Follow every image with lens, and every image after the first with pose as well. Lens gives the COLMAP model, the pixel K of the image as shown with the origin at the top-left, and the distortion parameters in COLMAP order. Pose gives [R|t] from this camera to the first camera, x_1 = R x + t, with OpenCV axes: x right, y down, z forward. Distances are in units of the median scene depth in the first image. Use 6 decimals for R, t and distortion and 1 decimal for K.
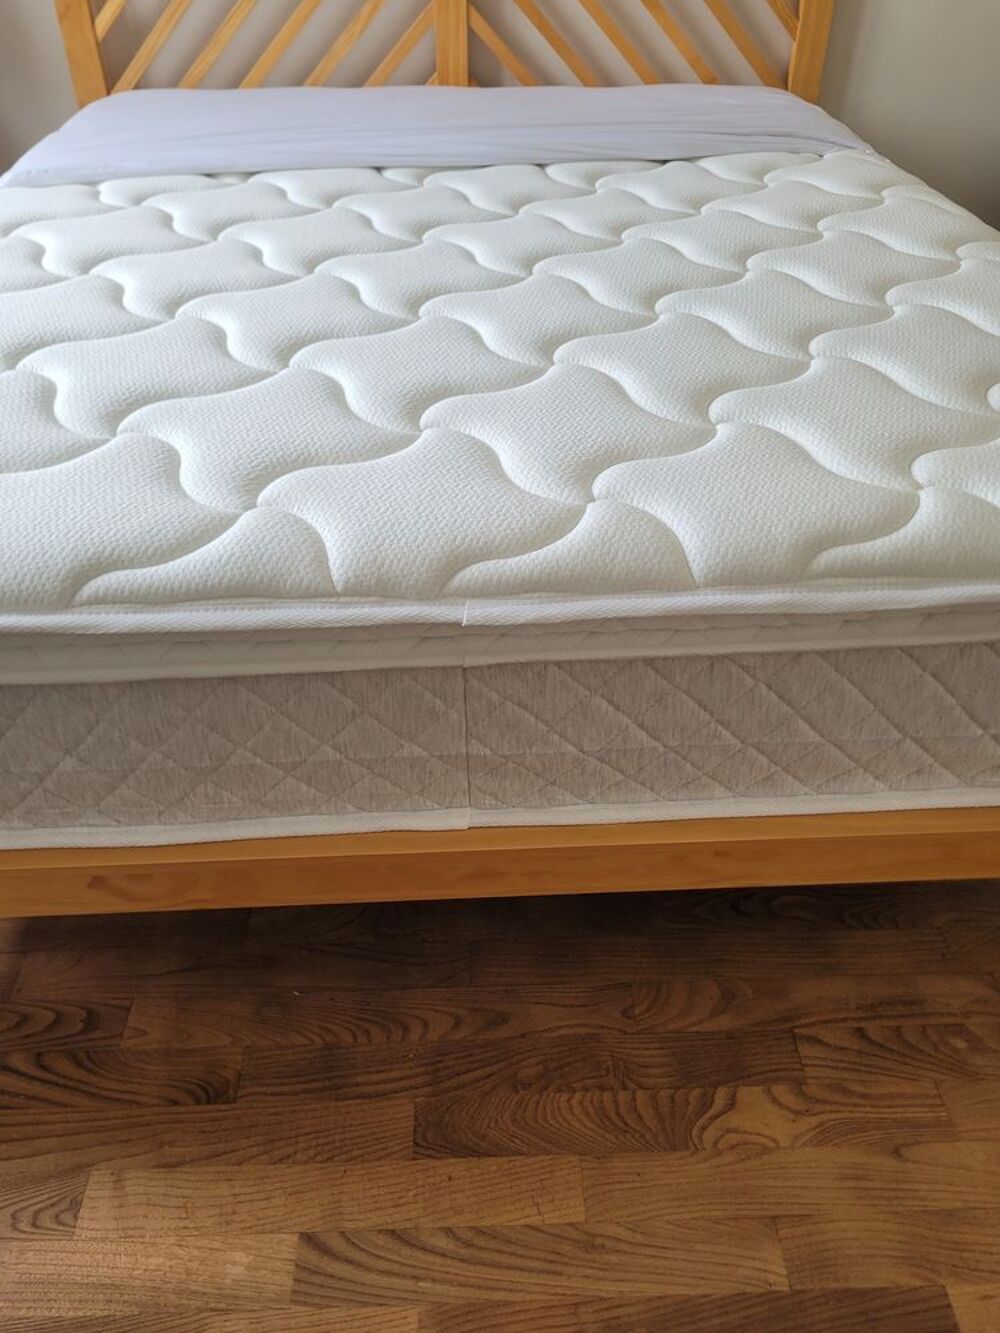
lens RADIAL K [[1037.5, 0, 493.2], [0, 1037.5, 660.8], [0, 0, 1]] dist [0.037898, -0.025378]
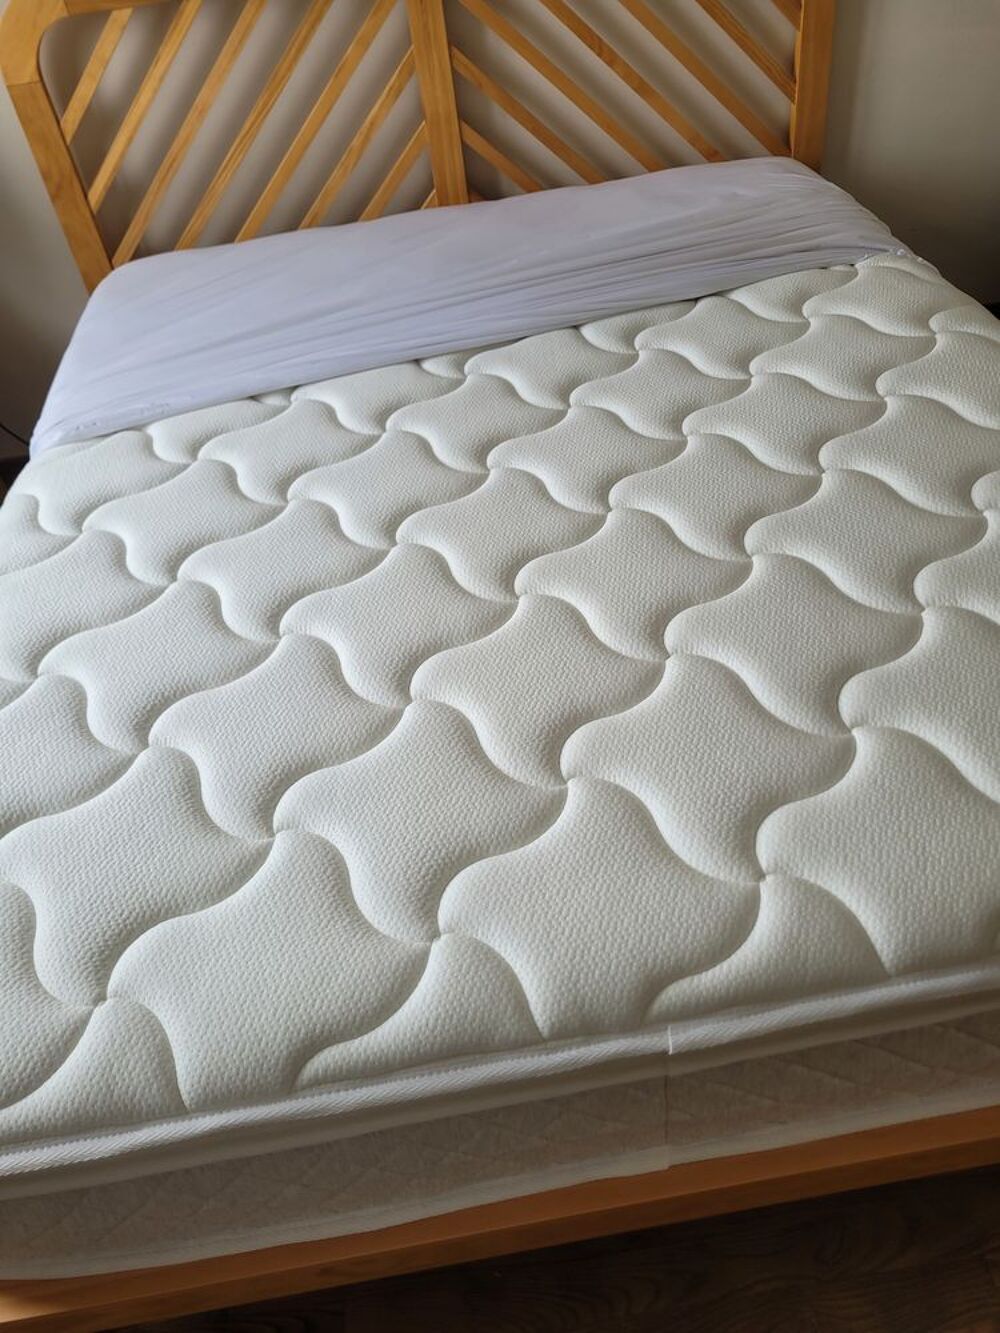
lens RADIAL K [[1037.5, 0, 505.3], [0, 1037.5, 686.0], [0, 0, 1]] dist [0.037898, -0.025378]
pose [[0.990043, -0.139726, -0.017052, -0.098167], [0.140406, 0.988878, 0.049052, -0.376873], [0.010008, -0.050958, 0.998651, -0.009883]]
